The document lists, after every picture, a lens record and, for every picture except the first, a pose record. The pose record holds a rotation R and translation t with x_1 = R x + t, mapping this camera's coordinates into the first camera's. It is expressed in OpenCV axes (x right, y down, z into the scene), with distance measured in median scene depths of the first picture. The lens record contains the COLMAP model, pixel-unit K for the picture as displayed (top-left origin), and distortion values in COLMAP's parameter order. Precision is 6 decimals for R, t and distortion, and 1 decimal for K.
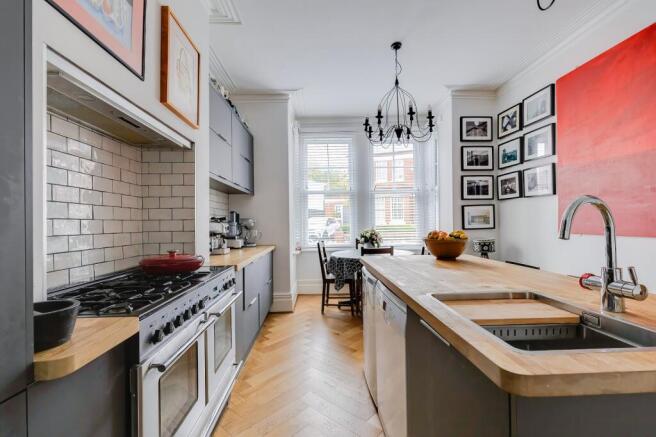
lens RADIAL K [[291.4, 0, 328.1], [0, 291.4, 218.7], [0, 0, 1]] dist [0.003584, -0.002122]
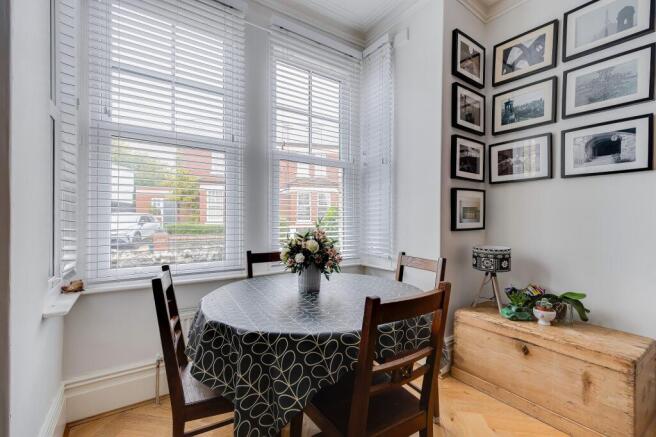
lens RADIAL K [[291.4, 0, 328.8], [0, 291.4, 222.0], [0, 0, 1]] dist [0.003584, -0.002122]
pose [[0.836250, 0.015204, 0.548137, -0.049144], [-0.020903, 0.999773, 0.004159, 0.022957], [-0.547950, -0.014936, 0.836378, 0.662456]]
